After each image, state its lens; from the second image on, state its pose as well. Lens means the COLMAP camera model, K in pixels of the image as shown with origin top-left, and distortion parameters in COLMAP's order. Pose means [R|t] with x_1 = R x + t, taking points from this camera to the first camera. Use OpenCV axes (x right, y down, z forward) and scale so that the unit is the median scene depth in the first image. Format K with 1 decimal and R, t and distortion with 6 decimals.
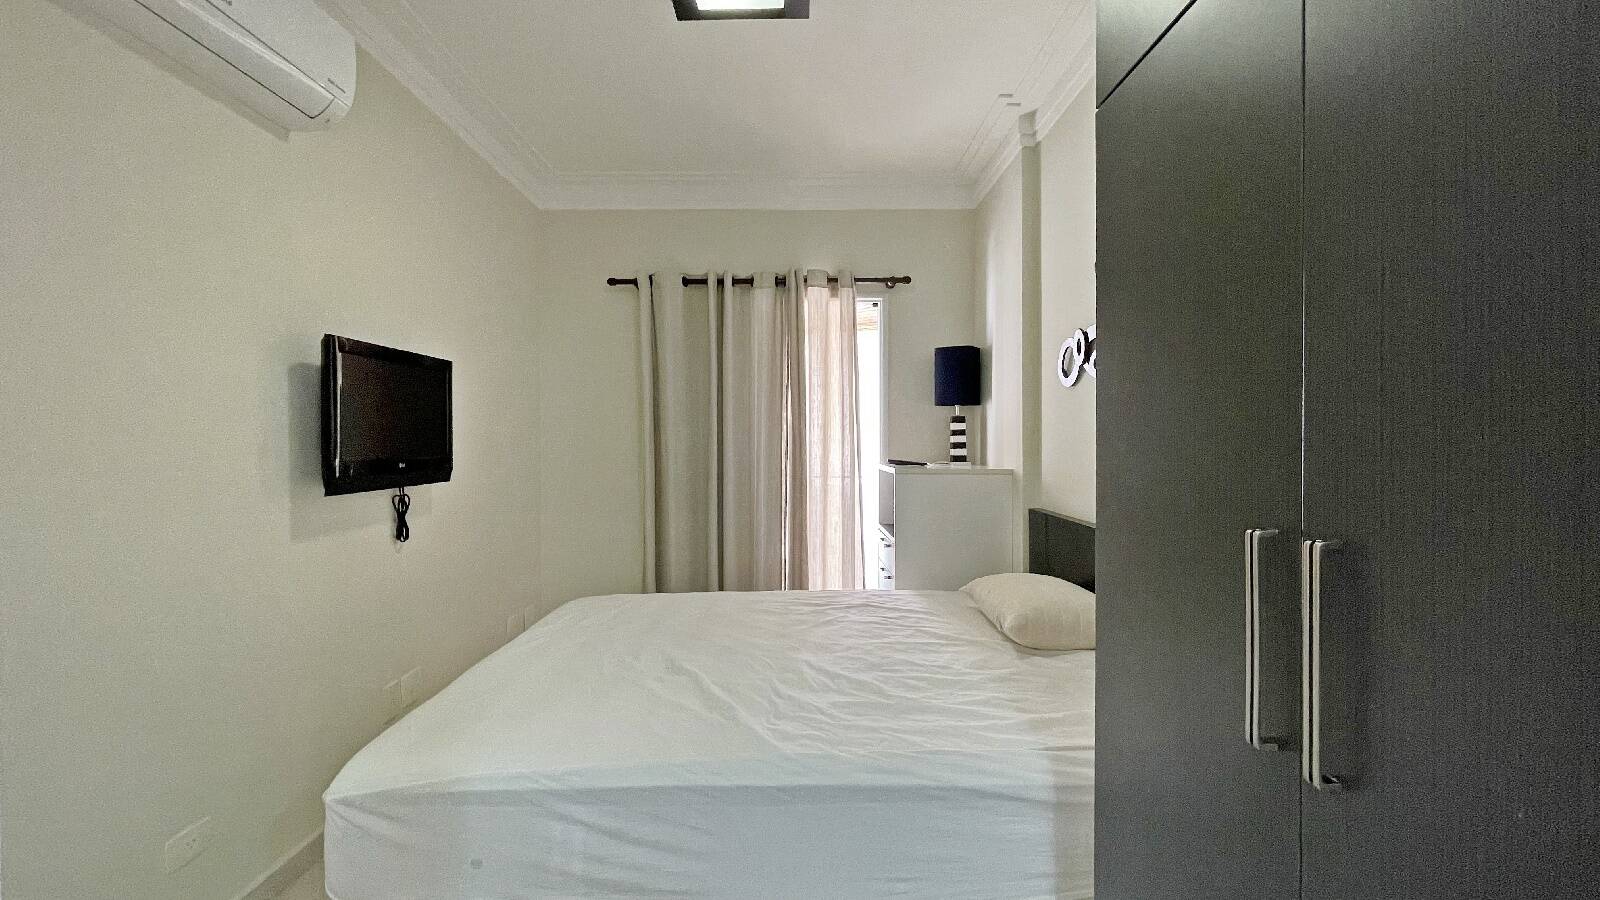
lens RADIAL K [[656.8, 0, 797.2], [0, 656.8, 447.5], [0, 0, 1]] dist [0.005724, -0.001891]
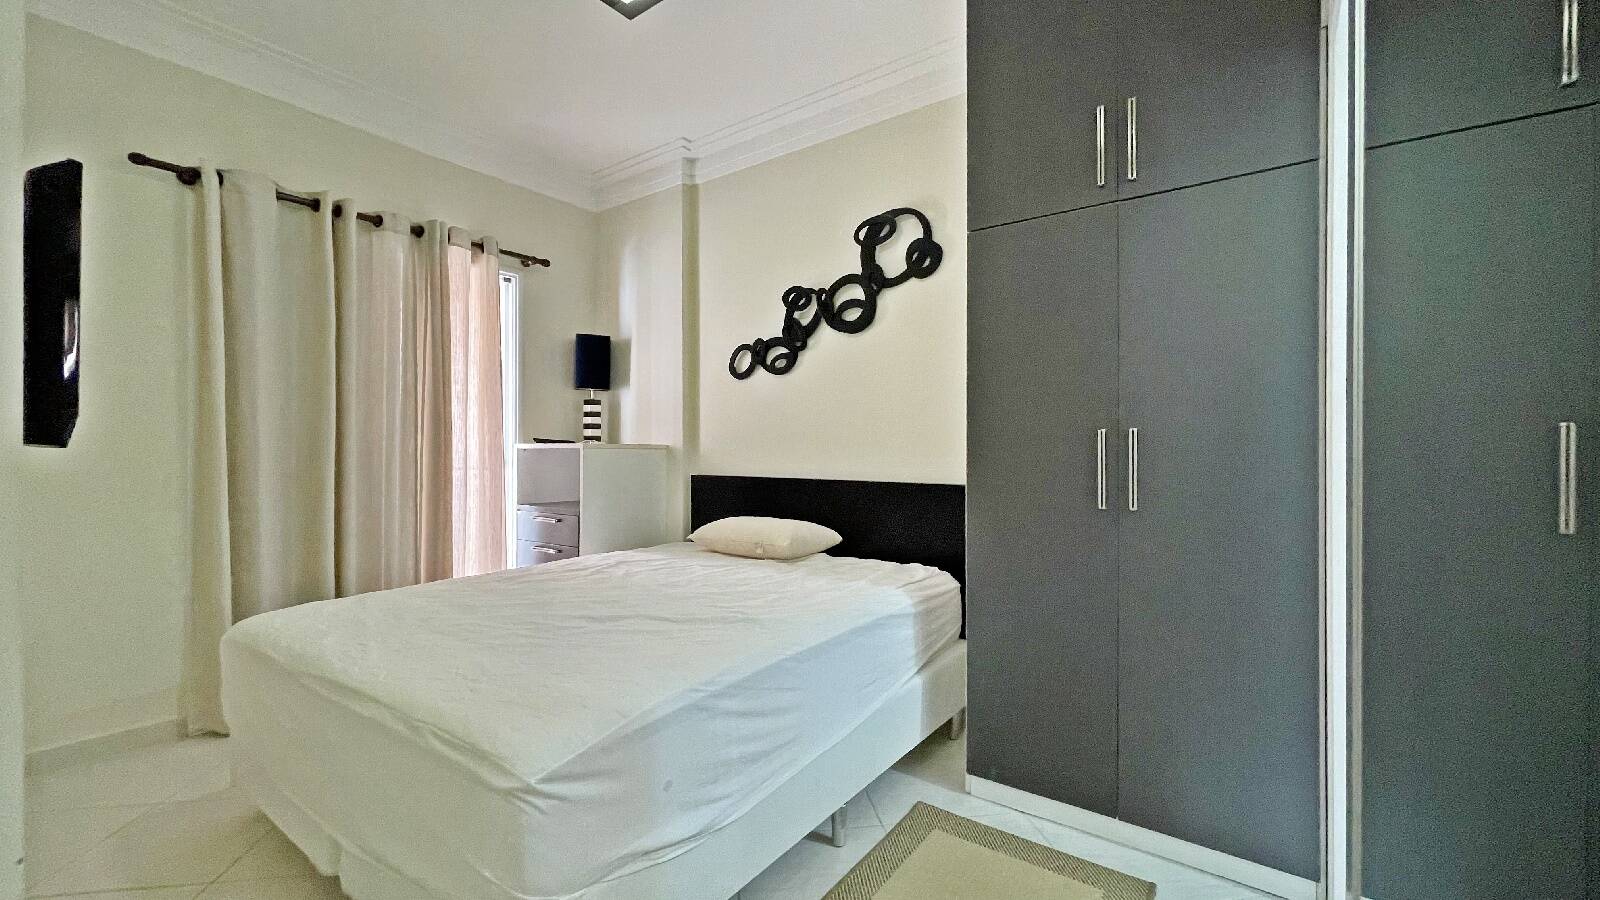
lens RADIAL K [[656.8, 0, 785.4], [0, 656.8, 451.9], [0, 0, 1]] dist [0.005724, -0.001891]
pose [[0.597569, 0.004334, 0.801806, -0.435063], [-0.002917, 0.999991, -0.003231, 0.042323], [-0.801812, -0.000408, 0.597576, 0.088149]]
